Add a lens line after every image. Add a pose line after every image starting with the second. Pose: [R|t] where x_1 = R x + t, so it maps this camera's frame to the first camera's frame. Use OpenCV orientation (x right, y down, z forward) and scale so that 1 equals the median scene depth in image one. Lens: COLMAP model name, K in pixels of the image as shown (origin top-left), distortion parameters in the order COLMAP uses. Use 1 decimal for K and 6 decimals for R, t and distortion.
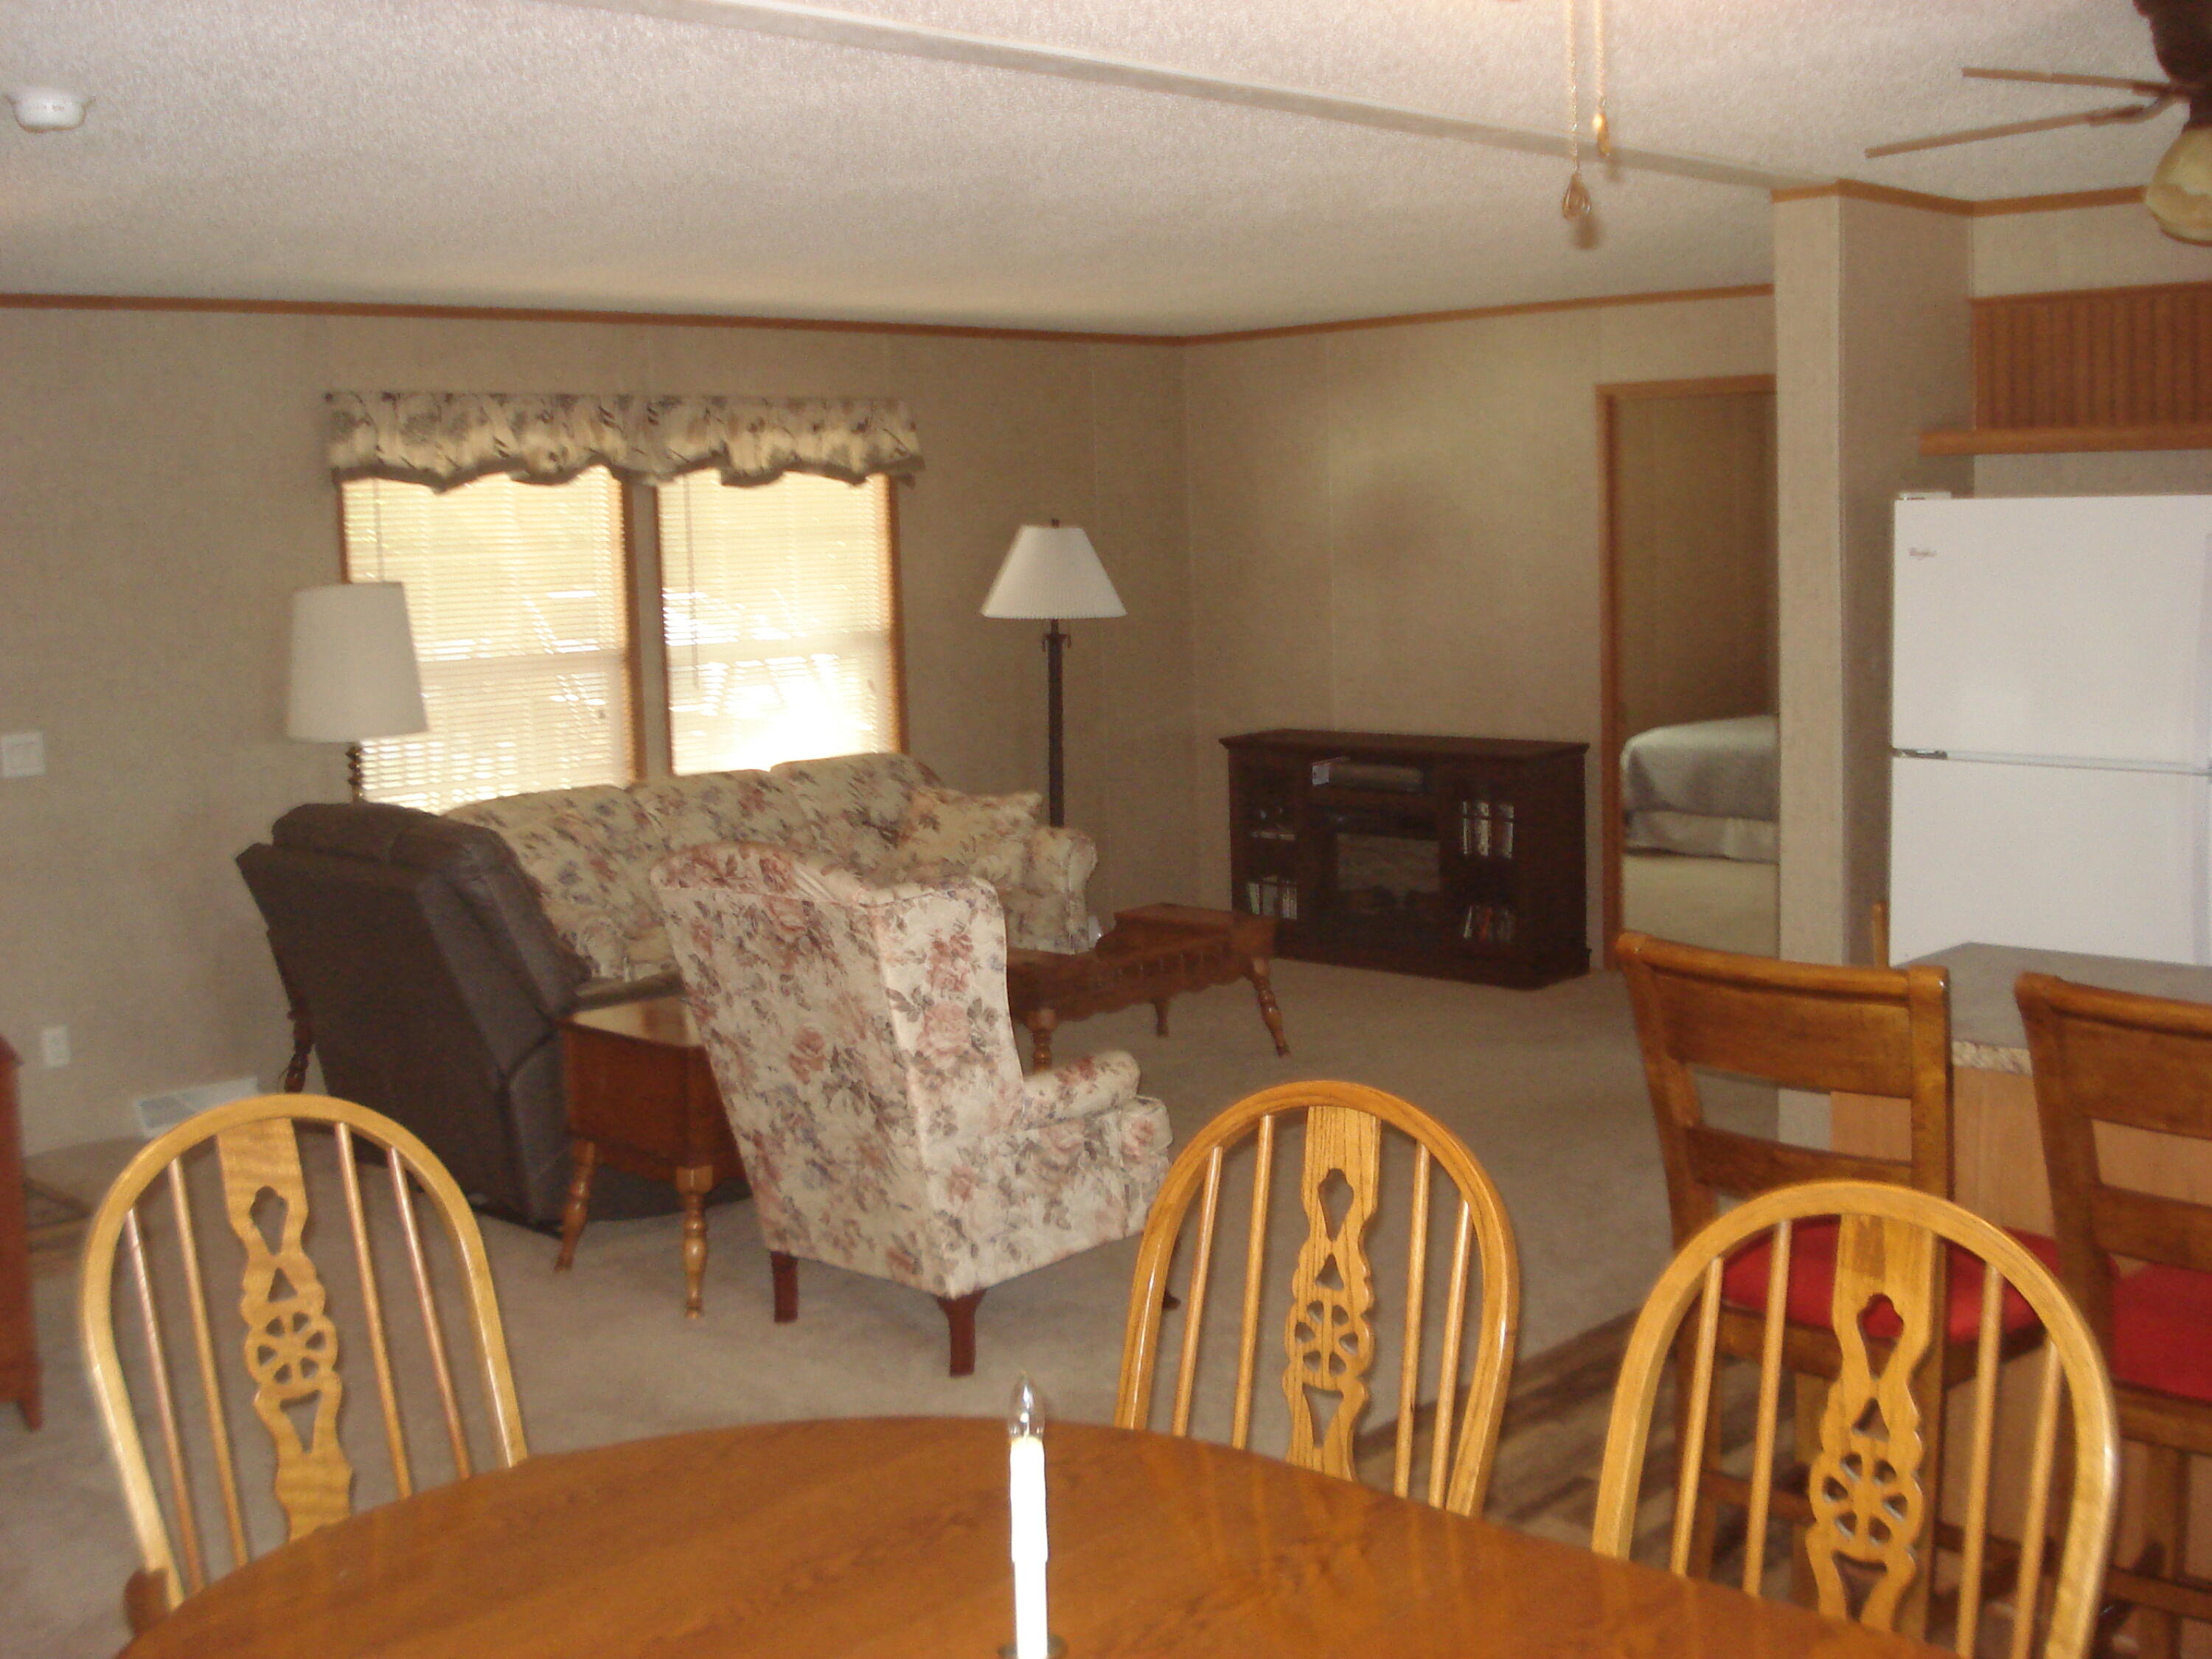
lens RADIAL K [[2511.4, 0, 1106.0], [0, 2511.4, 829.5], [0, 0, 1]] dist [-0.027166, -0.183290]
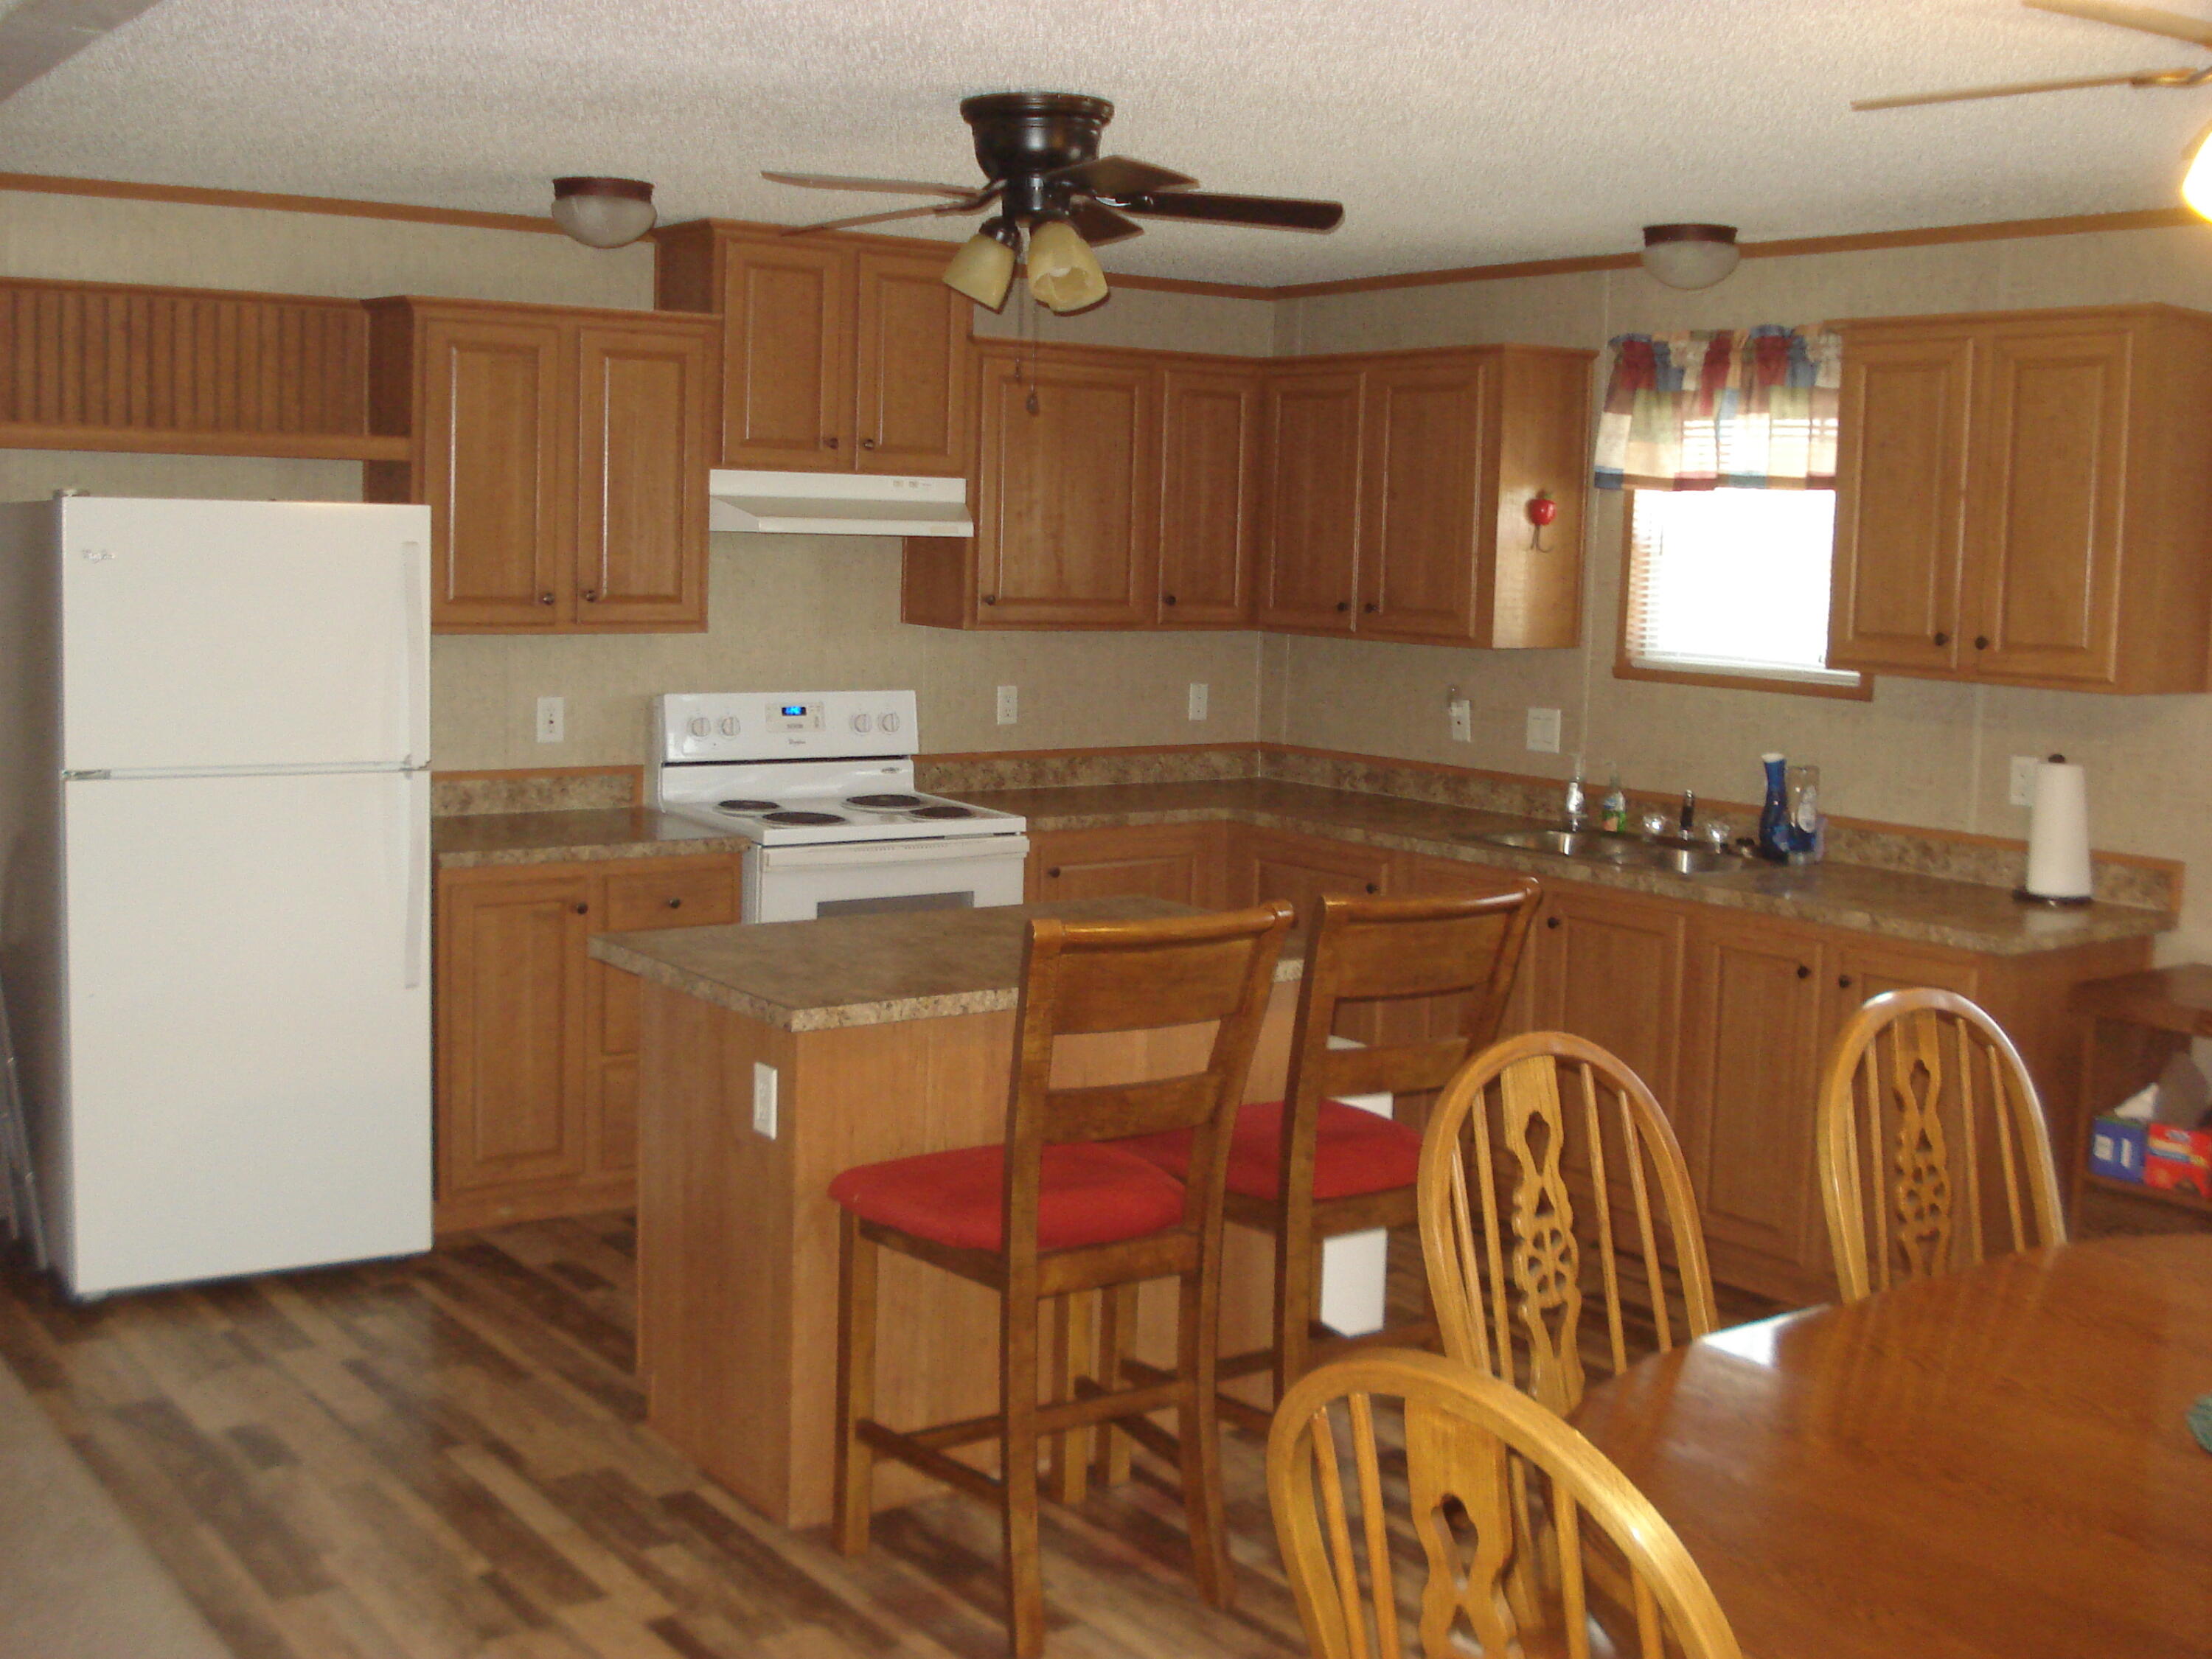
lens RADIAL K [[2511.4, 0, 1106.0], [0, 2511.4, 829.5], [0, 0, 1]] dist [-0.027166, -0.183290]
pose [[0.193974, -0.083498, 0.977447, -0.870433], [0.088020, 0.993834, 0.067430, -0.069738], [-0.977050, 0.072955, 0.200127, 0.807697]]
